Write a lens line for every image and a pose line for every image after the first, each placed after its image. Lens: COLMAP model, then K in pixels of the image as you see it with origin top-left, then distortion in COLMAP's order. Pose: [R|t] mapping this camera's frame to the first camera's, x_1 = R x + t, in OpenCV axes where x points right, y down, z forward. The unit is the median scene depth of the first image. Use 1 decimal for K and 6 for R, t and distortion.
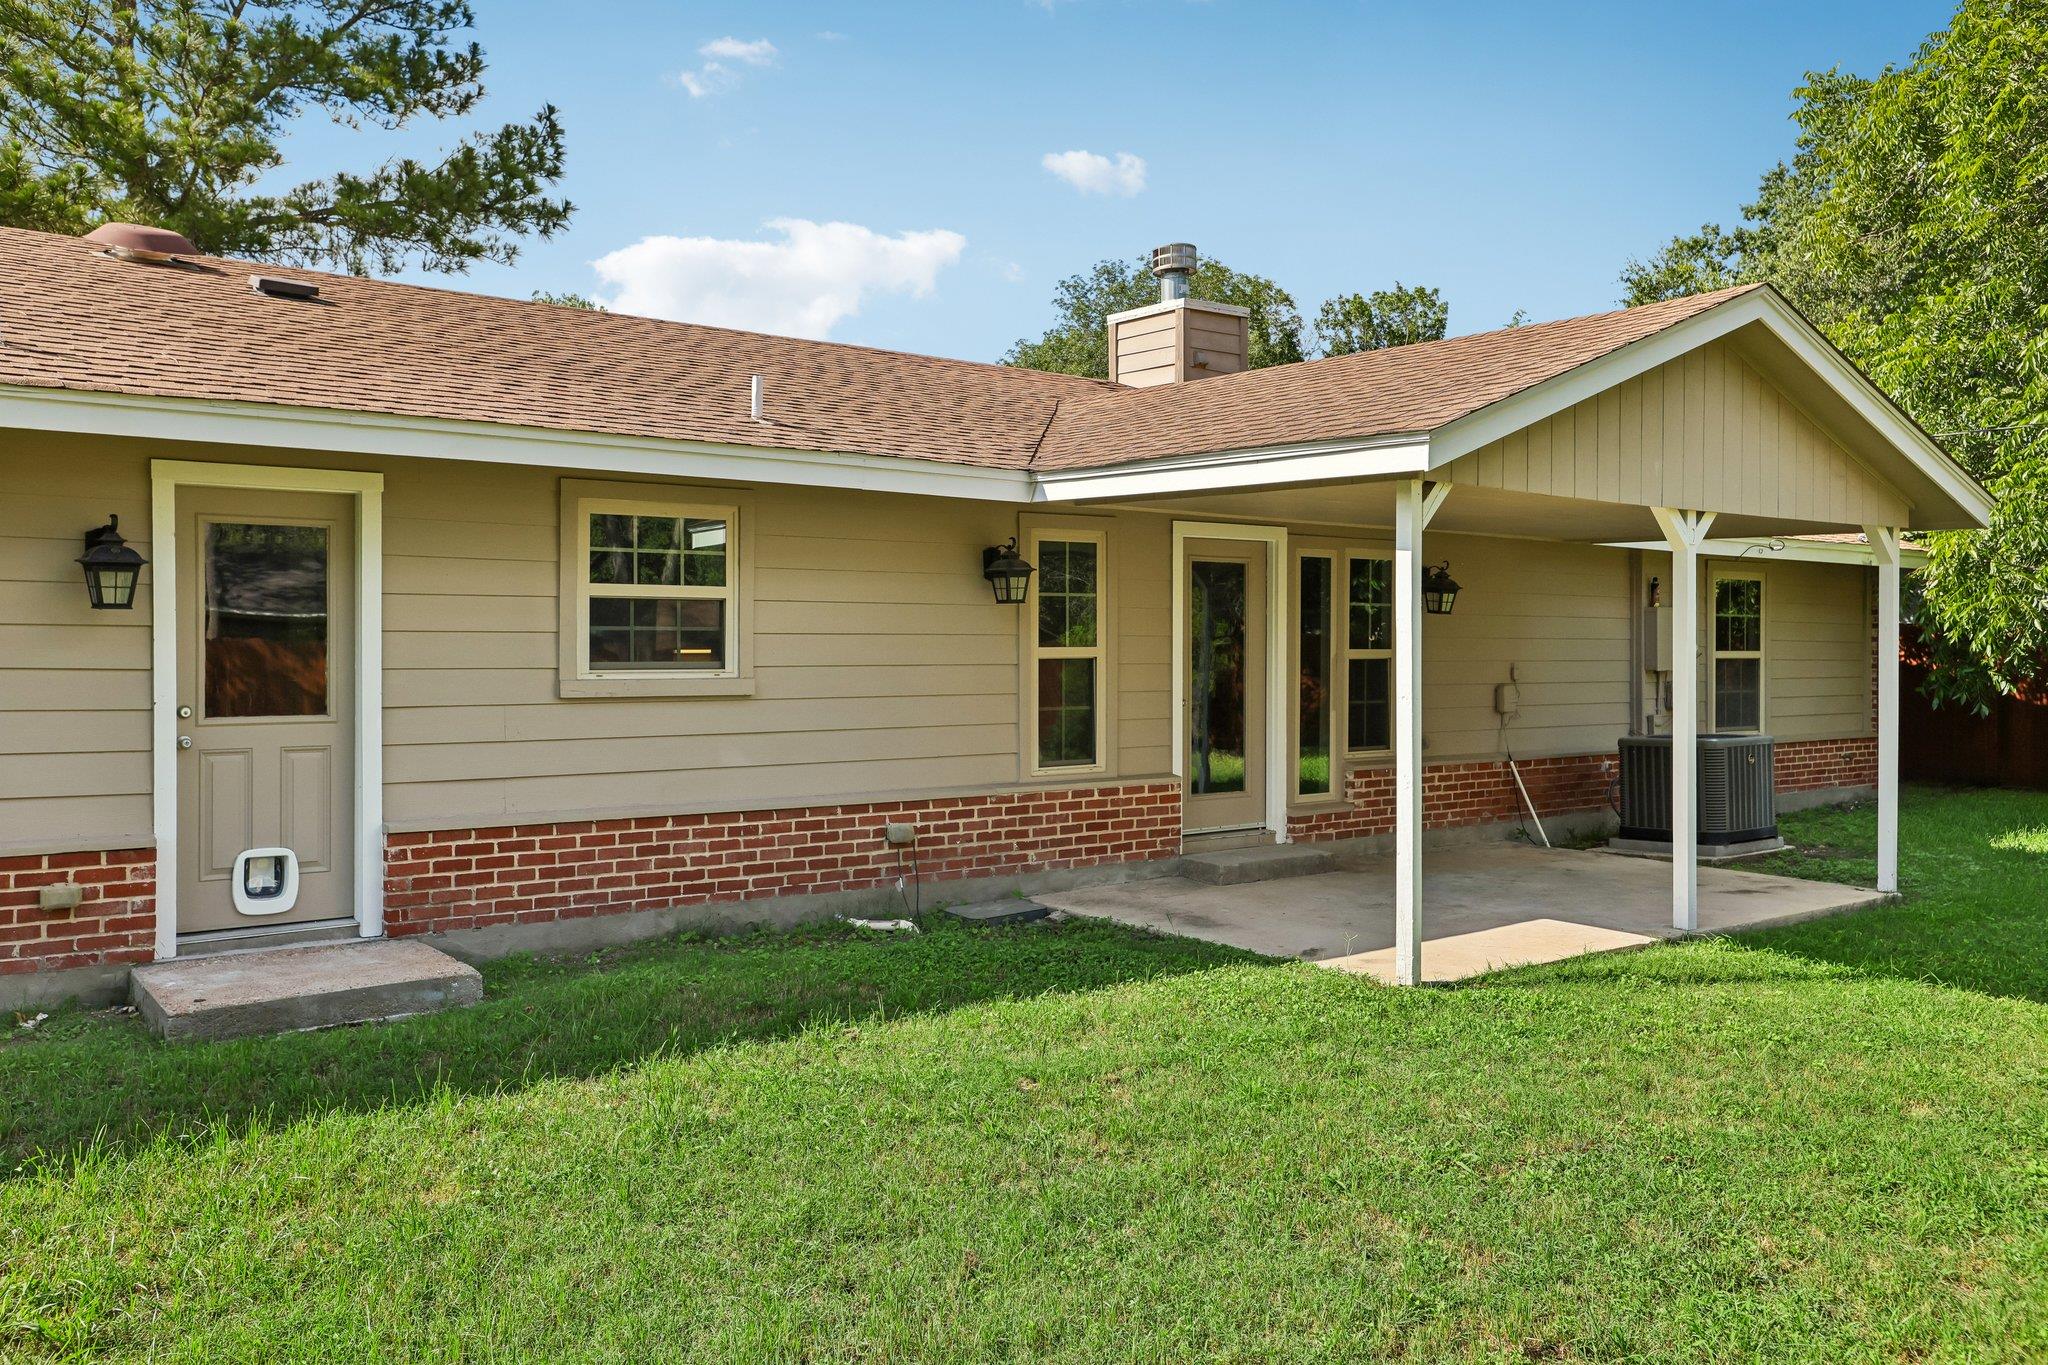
lens RADIAL K [[1891.4, 0, 1024.0], [0, 1891.4, 682.5], [0, 0, 1]] dist [0.064060, 0.004272]
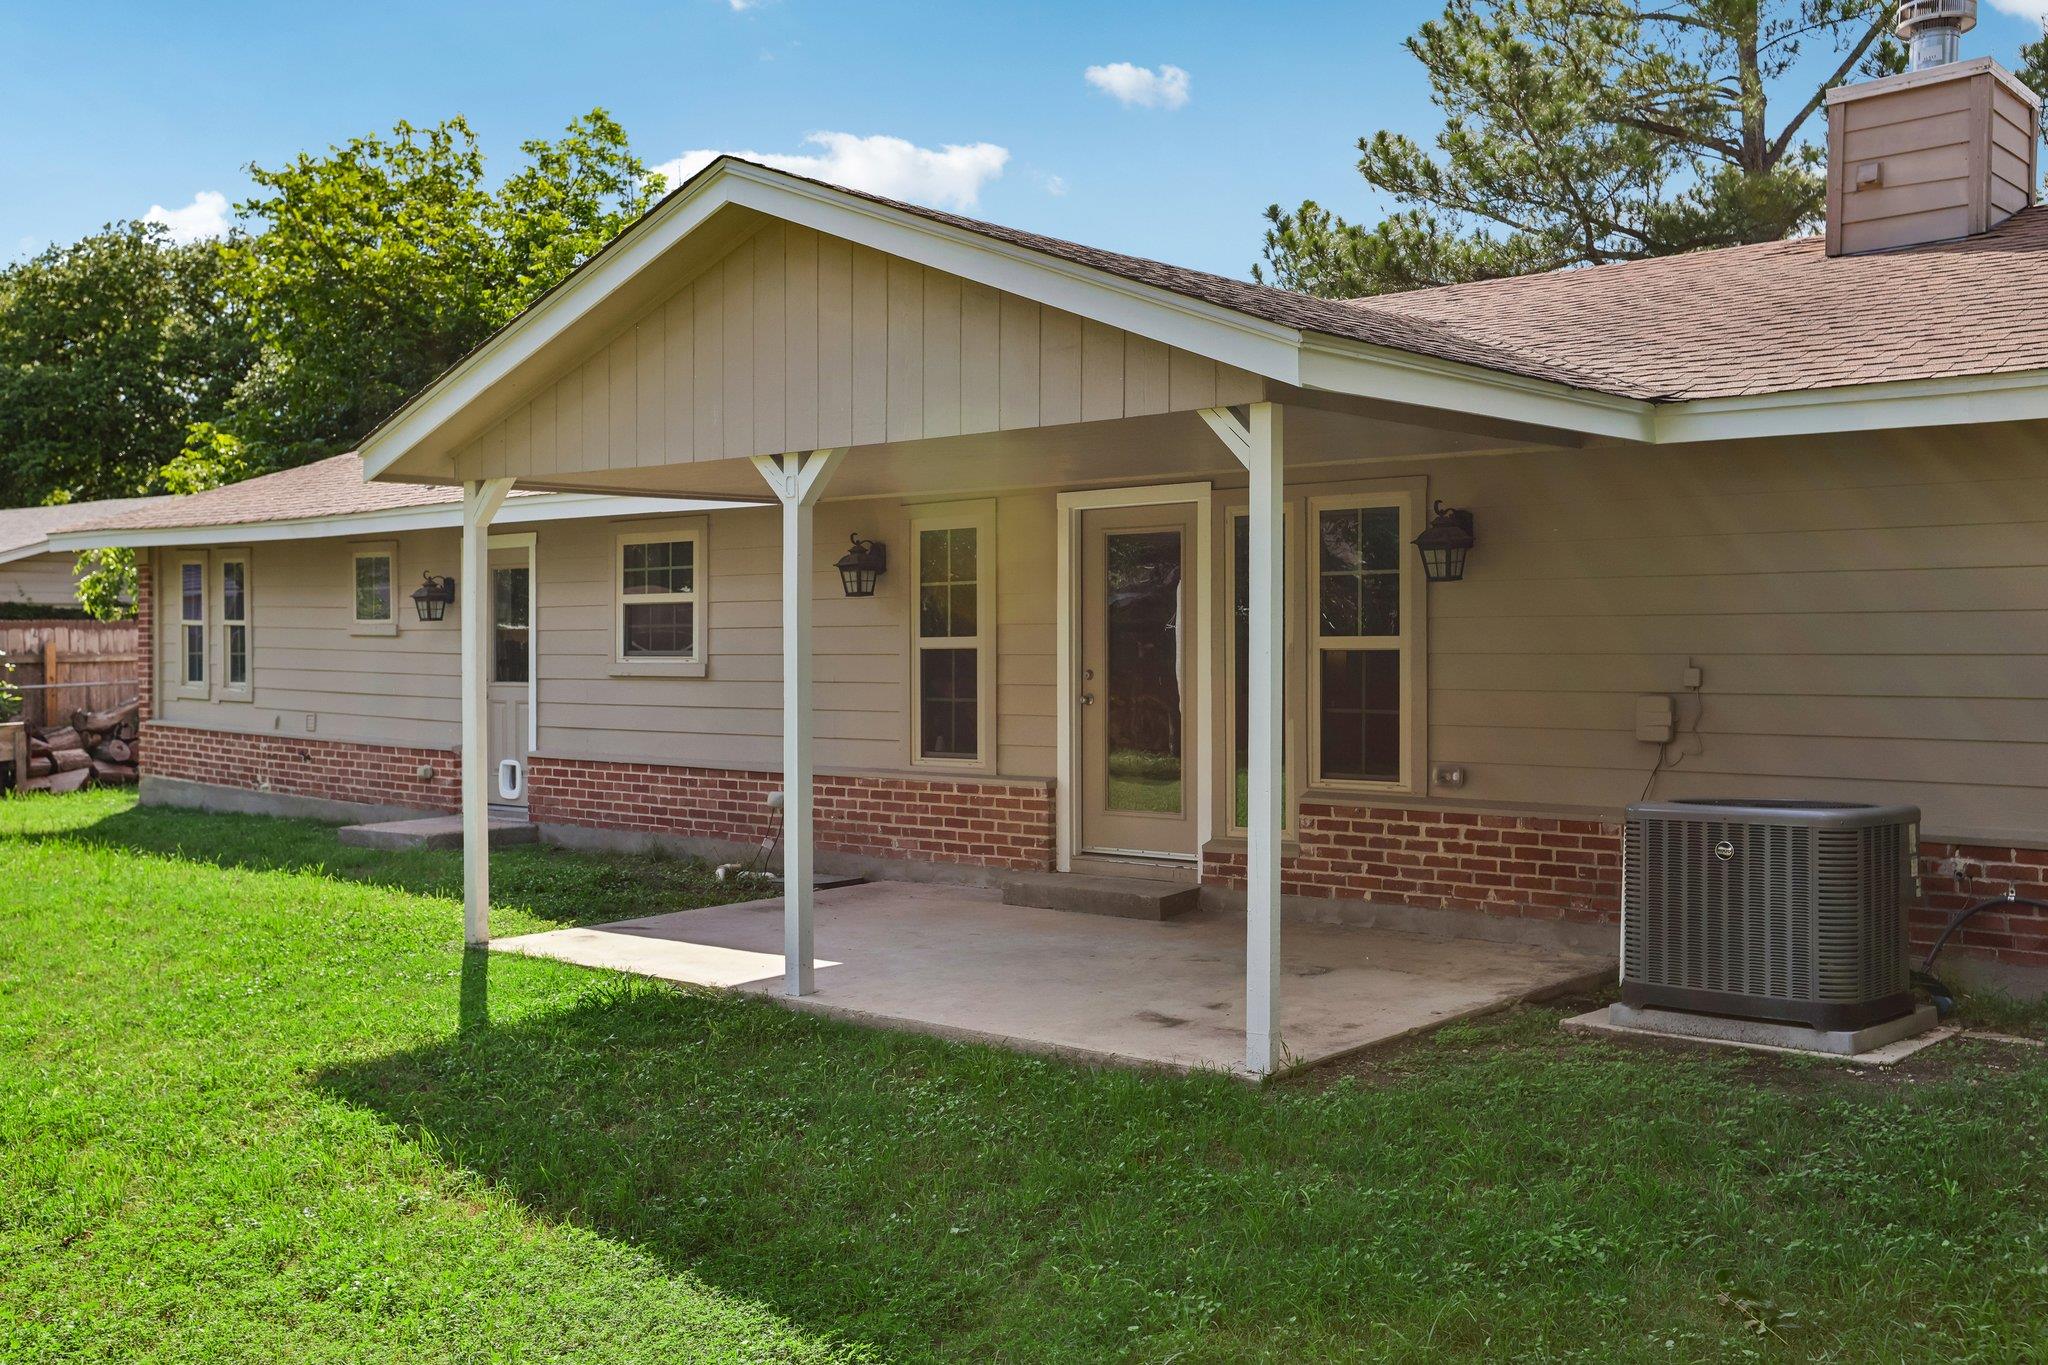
lens RADIAL K [[1926.8, 0, 1027.3], [0, 1926.8, 660.2], [0, 0, 1]] dist [0.074041, 0.005951]
pose [[0.141905, 0.007836, -0.989849, 1.022906], [-0.013953, 0.999885, 0.005915, -0.013165], [0.989782, 0.012972, 0.141998, 0.902929]]
